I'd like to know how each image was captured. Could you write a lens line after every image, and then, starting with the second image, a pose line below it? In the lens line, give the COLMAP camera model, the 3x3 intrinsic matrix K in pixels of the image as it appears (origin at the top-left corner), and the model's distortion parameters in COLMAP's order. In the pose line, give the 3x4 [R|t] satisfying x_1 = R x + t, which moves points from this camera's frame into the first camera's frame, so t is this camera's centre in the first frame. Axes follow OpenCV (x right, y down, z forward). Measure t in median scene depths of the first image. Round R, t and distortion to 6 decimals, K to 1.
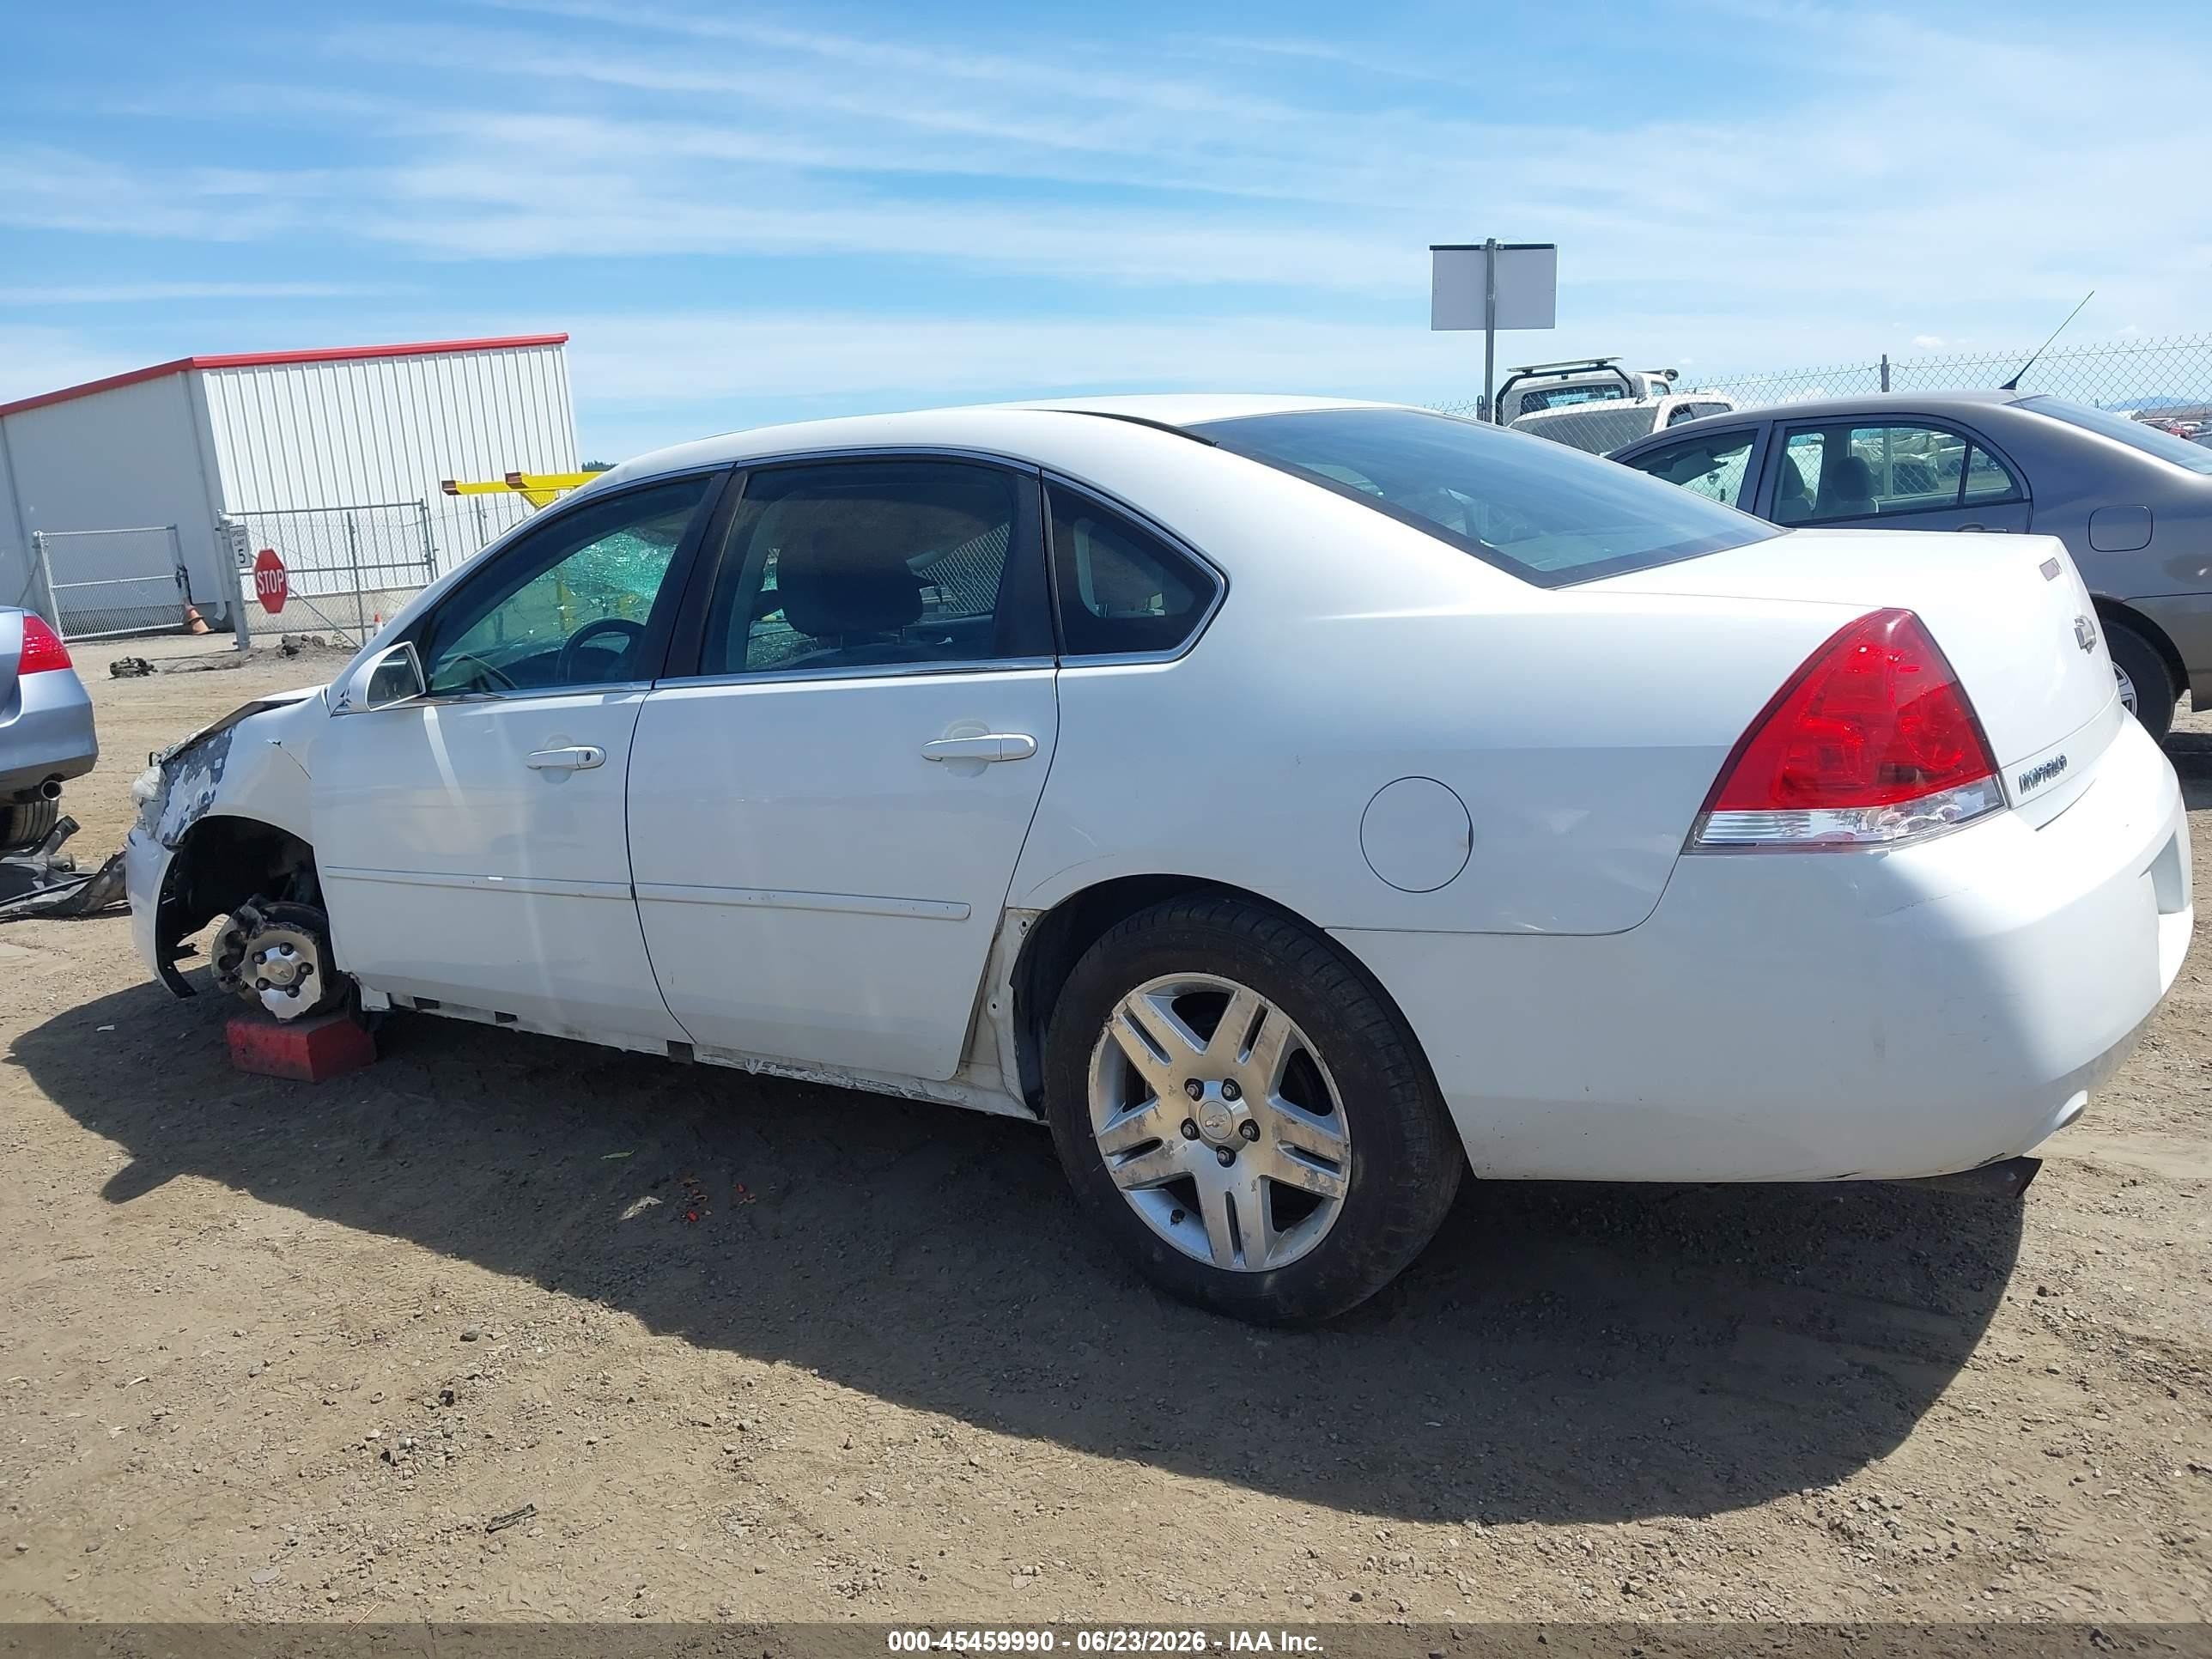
lens RADIAL K [[1727.0, 0, 1089.5], [0, 1727.0, 823.0], [0, 0, 1]] dist [0.011728, -0.021604]
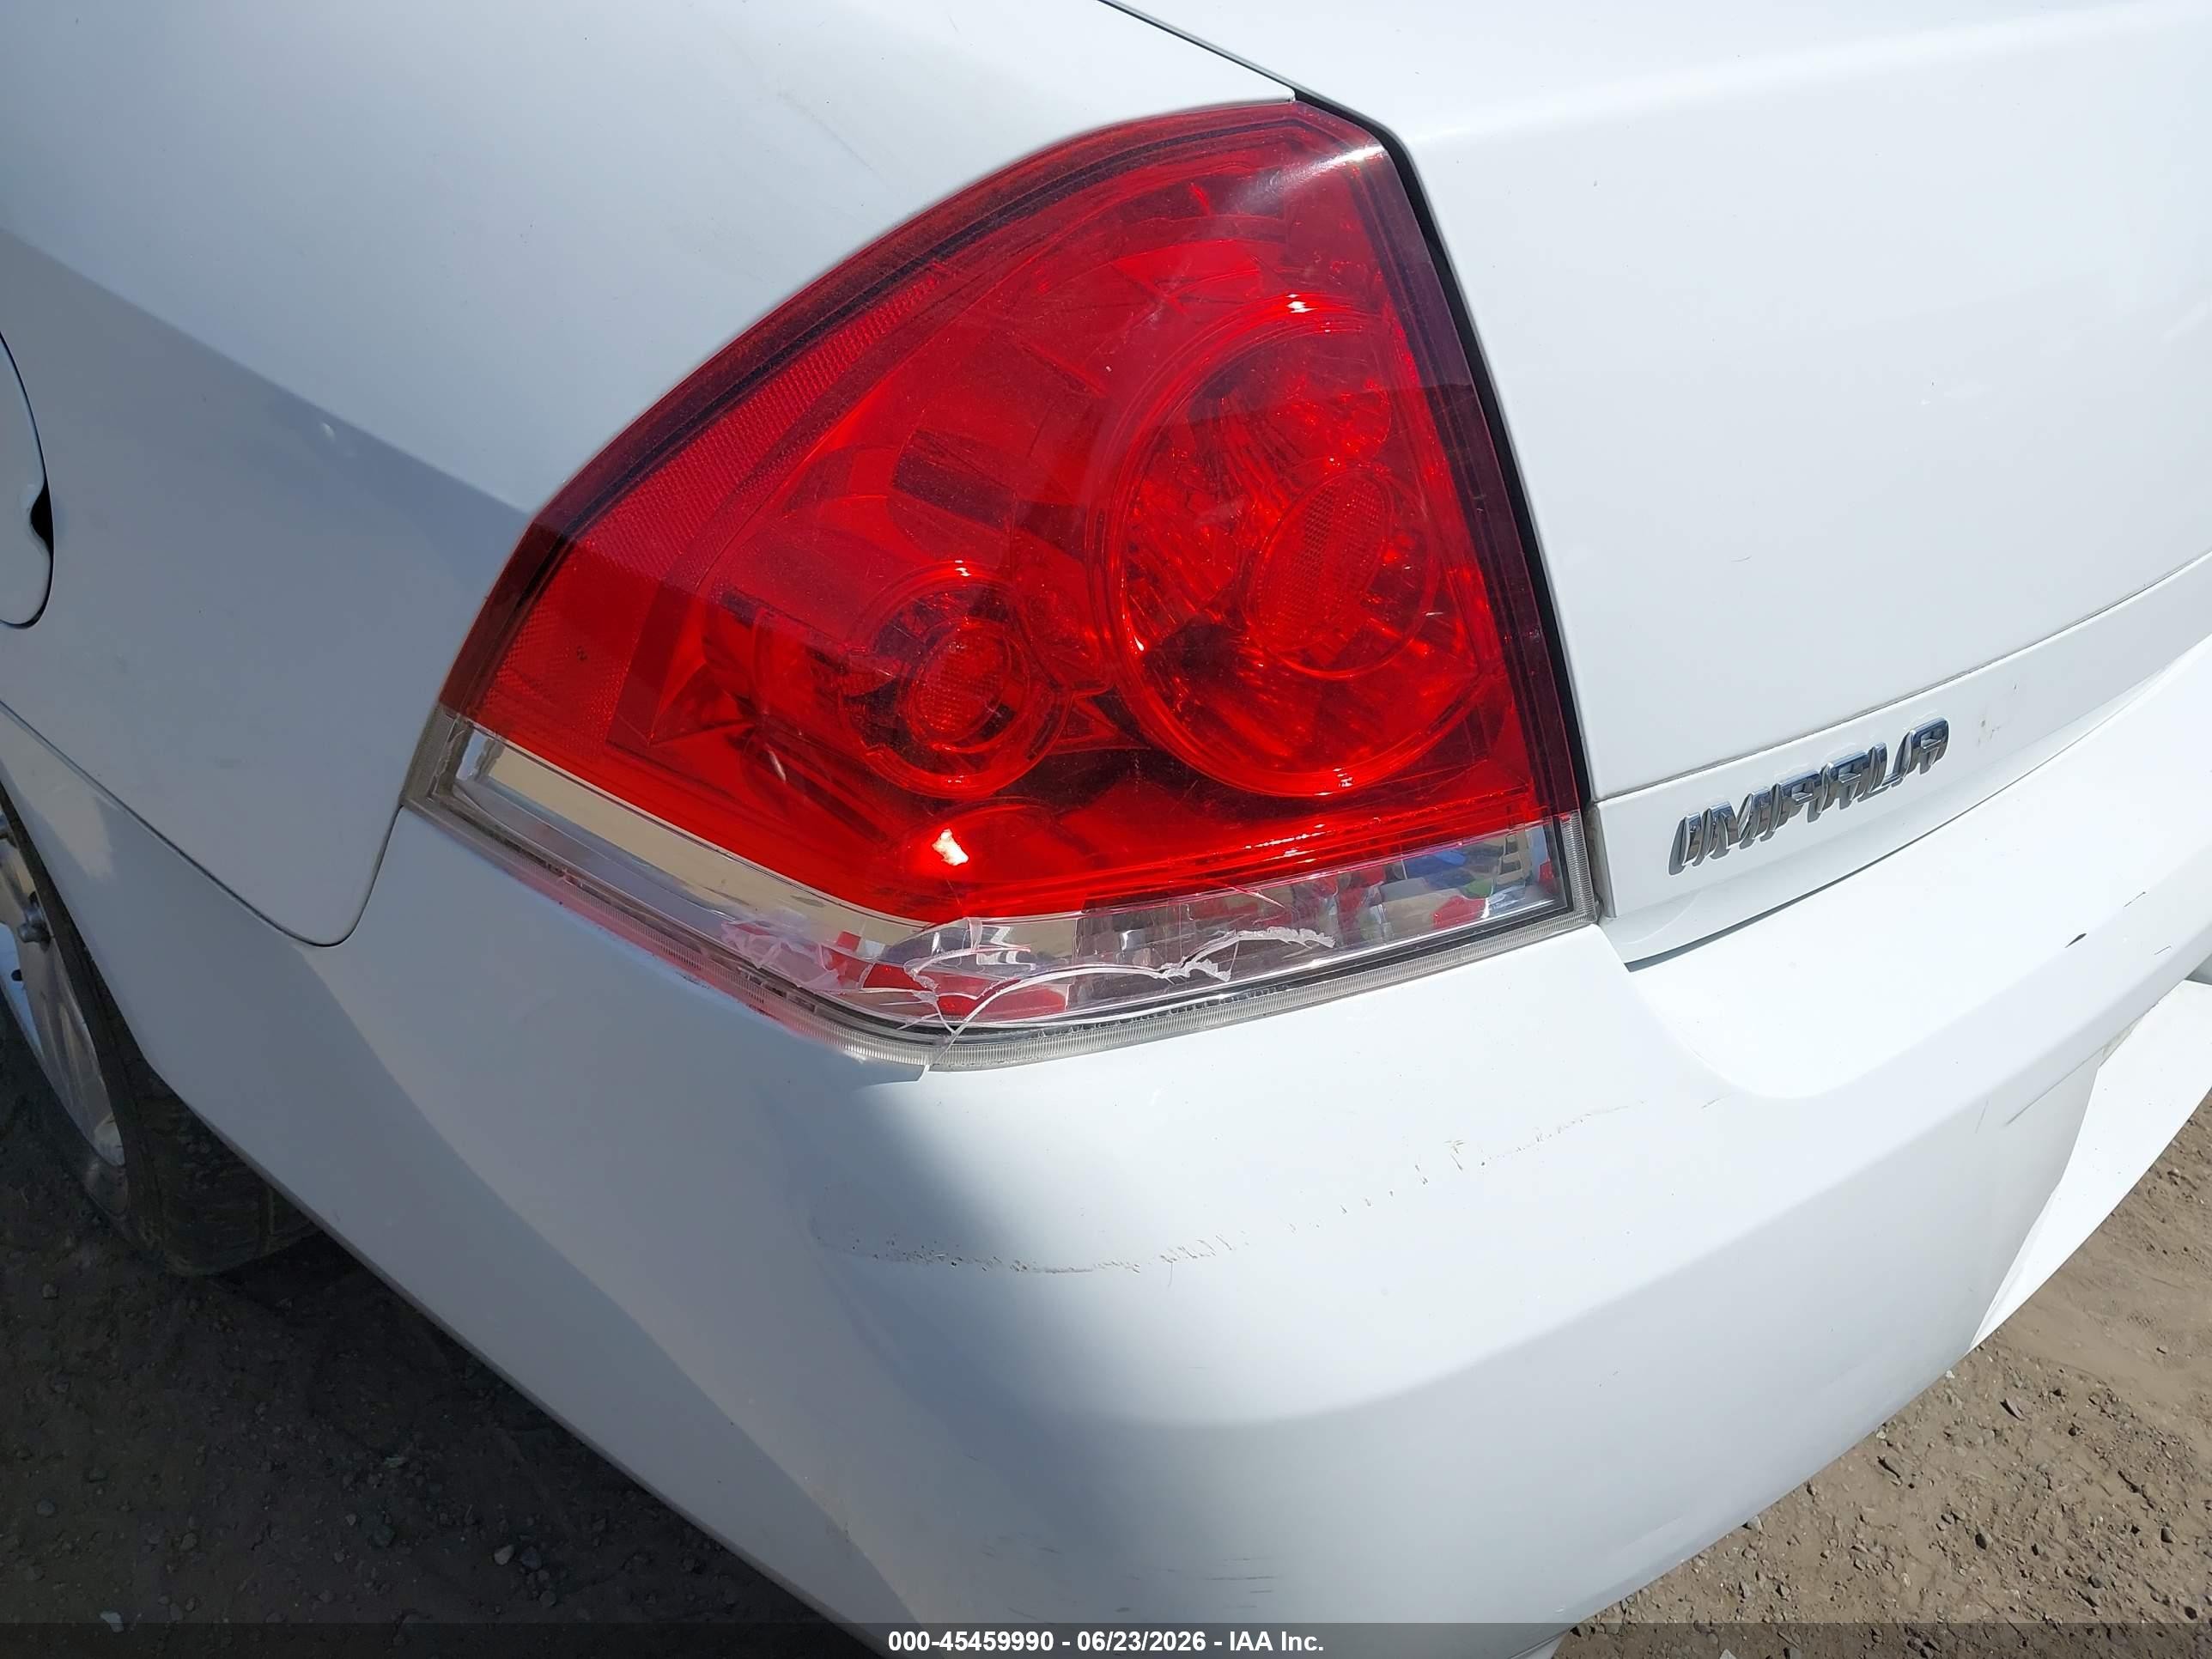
lens RADIAL K [[1726.3, 0, 1099.0], [0, 1726.3, 814.6], [0, 0, 1]] dist [-0.001261, 0.011914]
pose [[0.966489, 0.251844, -0.049744, 0.375379], [-0.205642, 0.875538, 0.437202, -0.108308], [0.153659, -0.412321, 0.897987, 0.597004]]
